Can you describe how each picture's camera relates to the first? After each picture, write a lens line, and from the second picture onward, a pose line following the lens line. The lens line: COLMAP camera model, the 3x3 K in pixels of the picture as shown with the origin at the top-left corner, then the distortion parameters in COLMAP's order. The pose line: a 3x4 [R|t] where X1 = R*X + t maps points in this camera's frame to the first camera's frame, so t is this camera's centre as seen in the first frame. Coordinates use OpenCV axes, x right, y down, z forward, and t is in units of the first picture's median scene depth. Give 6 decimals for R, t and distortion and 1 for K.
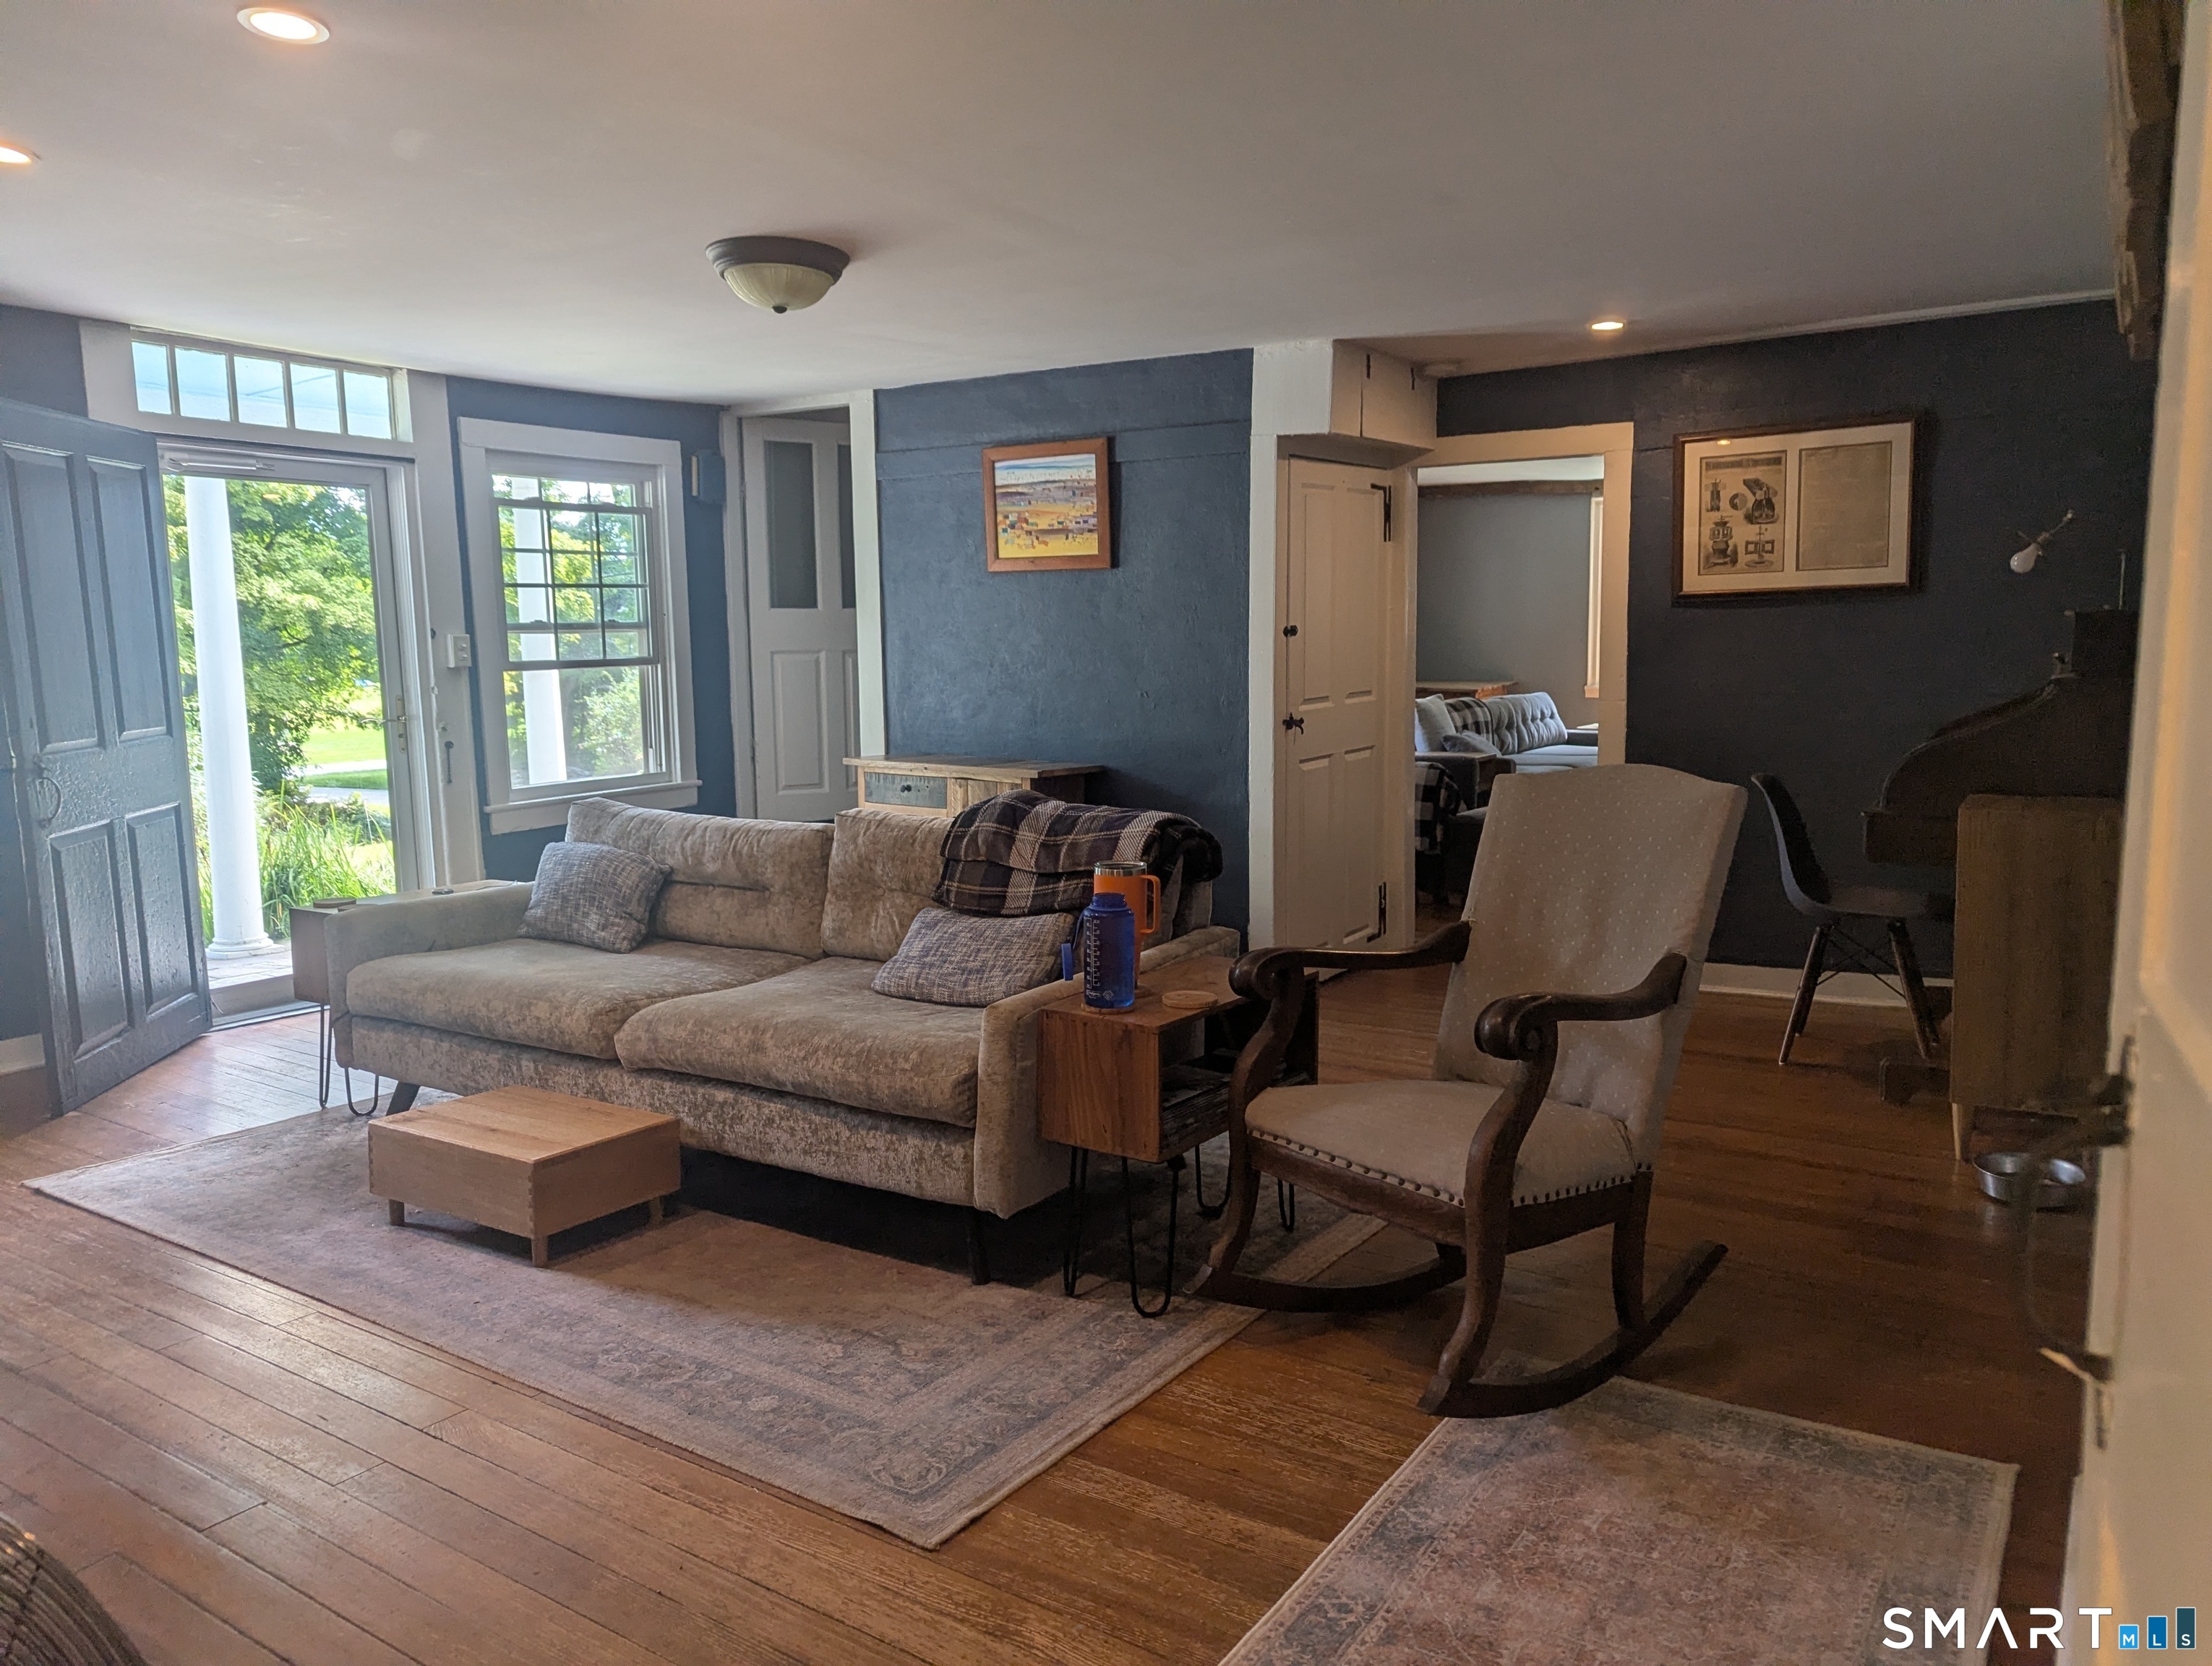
lens RADIAL K [[1583.6, 0, 1111.5], [0, 1583.6, 833.8], [0, 0, 1]] dist [0.031528, -0.001801]
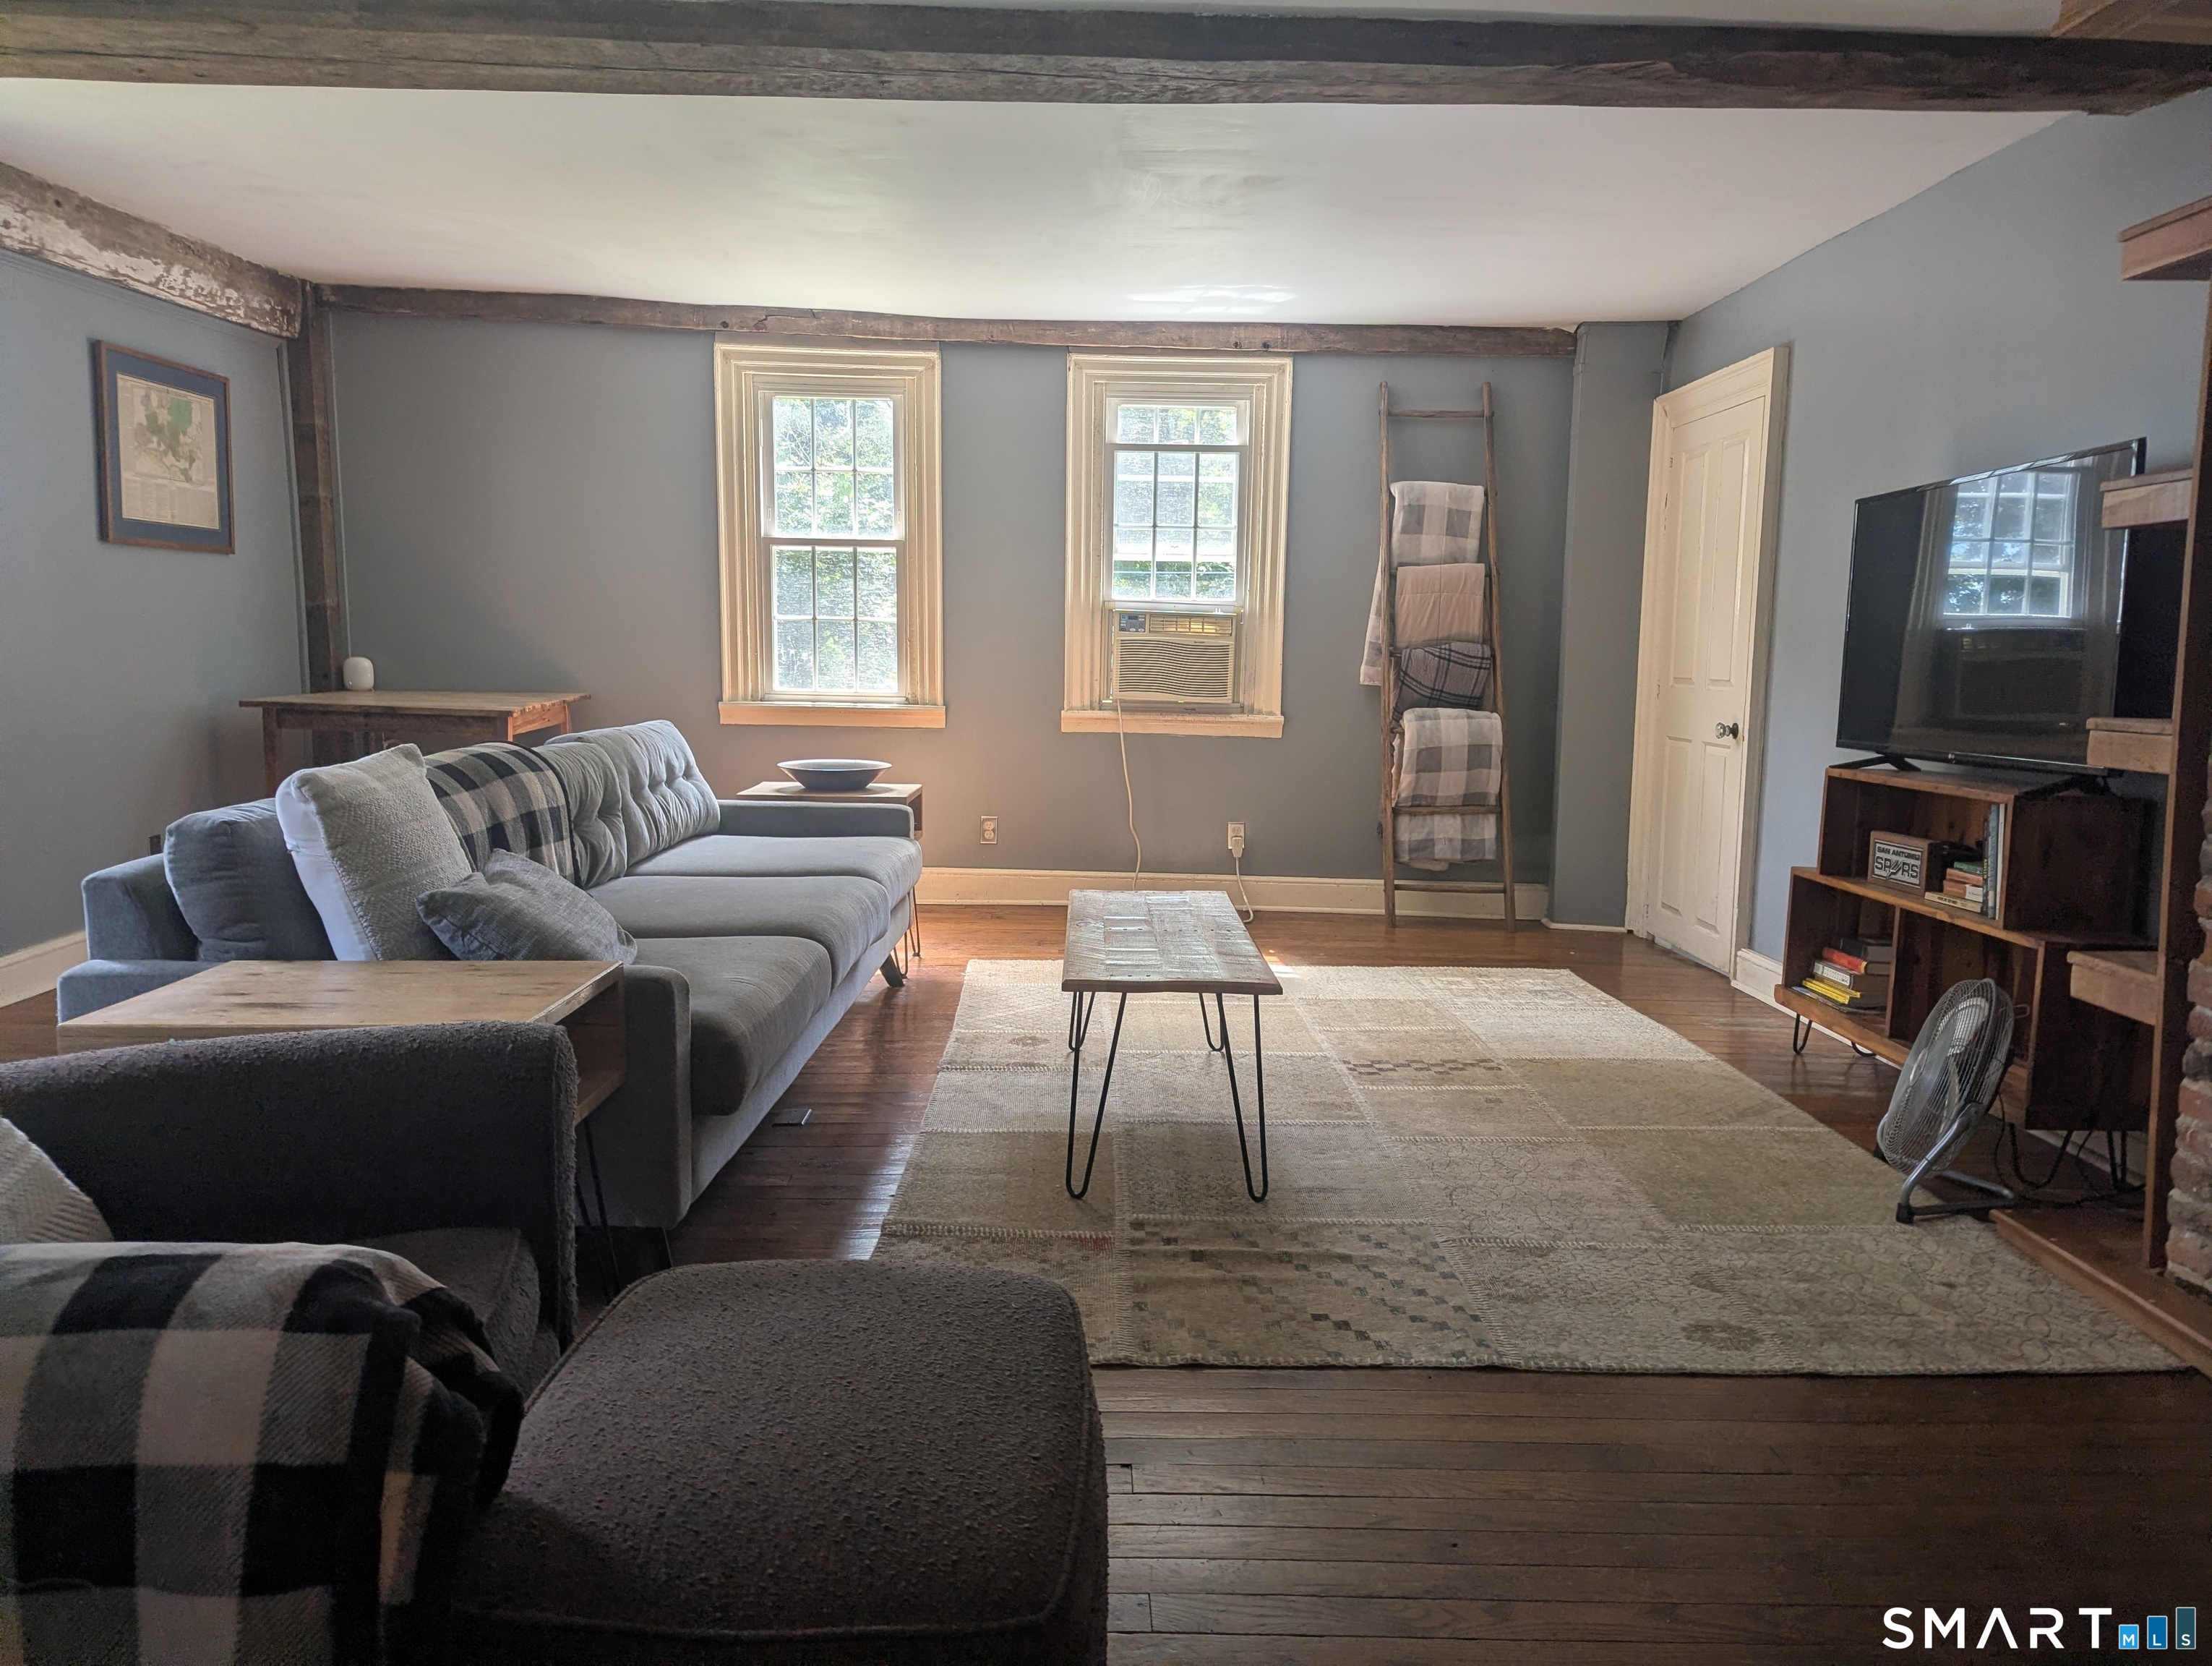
lens RADIAL K [[1583.6, 0, 1115.1], [0, 1583.6, 825.2], [0, 0, 1]] dist [0.031528, -0.001801]
pose [[0.823333, -0.039584, 0.566177, 0.127184], [0.043296, 0.999039, 0.006886, -0.060155], [-0.565905, 0.018844, 0.824255, 0.587995]]
